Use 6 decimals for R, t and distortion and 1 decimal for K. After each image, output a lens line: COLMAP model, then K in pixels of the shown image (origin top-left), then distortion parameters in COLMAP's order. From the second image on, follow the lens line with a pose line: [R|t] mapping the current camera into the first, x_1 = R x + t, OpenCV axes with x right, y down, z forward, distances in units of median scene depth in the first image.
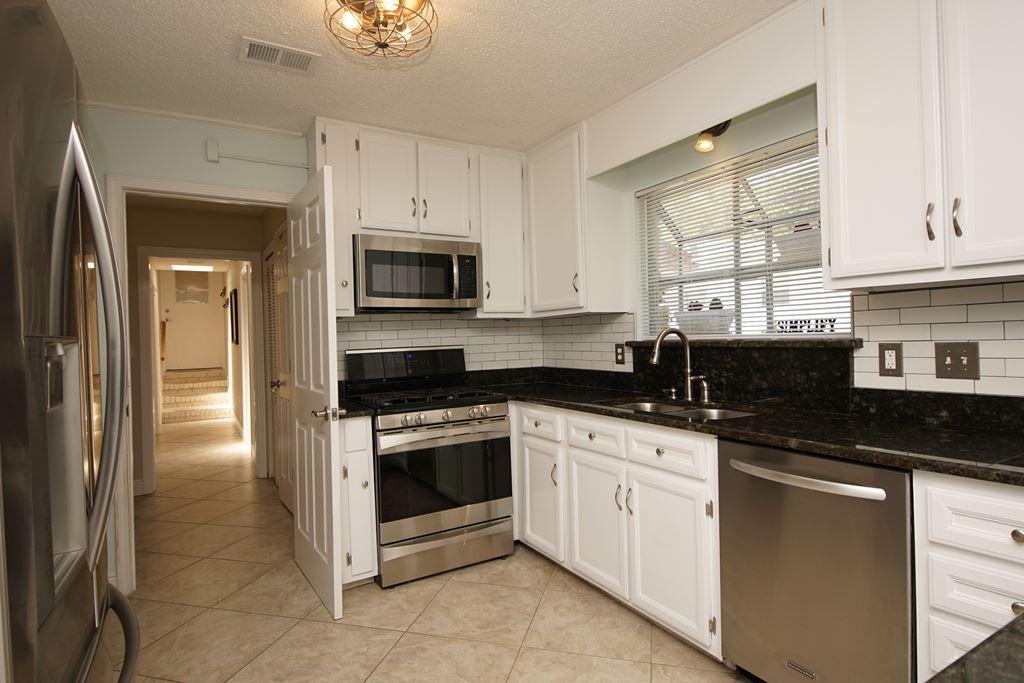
lens RADIAL K [[547.7, 0, 511.1], [0, 547.7, 341.4], [0, 0, 1]] dist [0.004360, -0.004962]
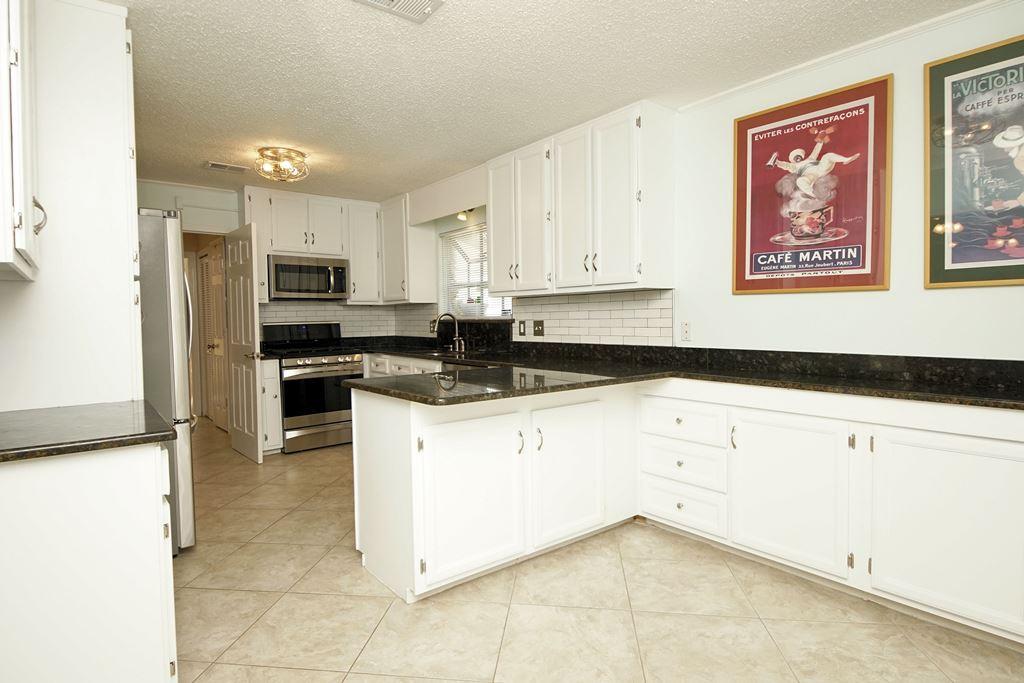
lens RADIAL K [[547.7, 0, 512.4], [0, 547.7, 341.5], [0, 0, 1]] dist [0.004360, -0.004962]
pose [[0.989530, 0.007512, 0.144131, 0.241821], [-0.012287, 0.999404, 0.032267, 0.011595], [-0.143803, -0.033700, 0.989032, -0.880968]]
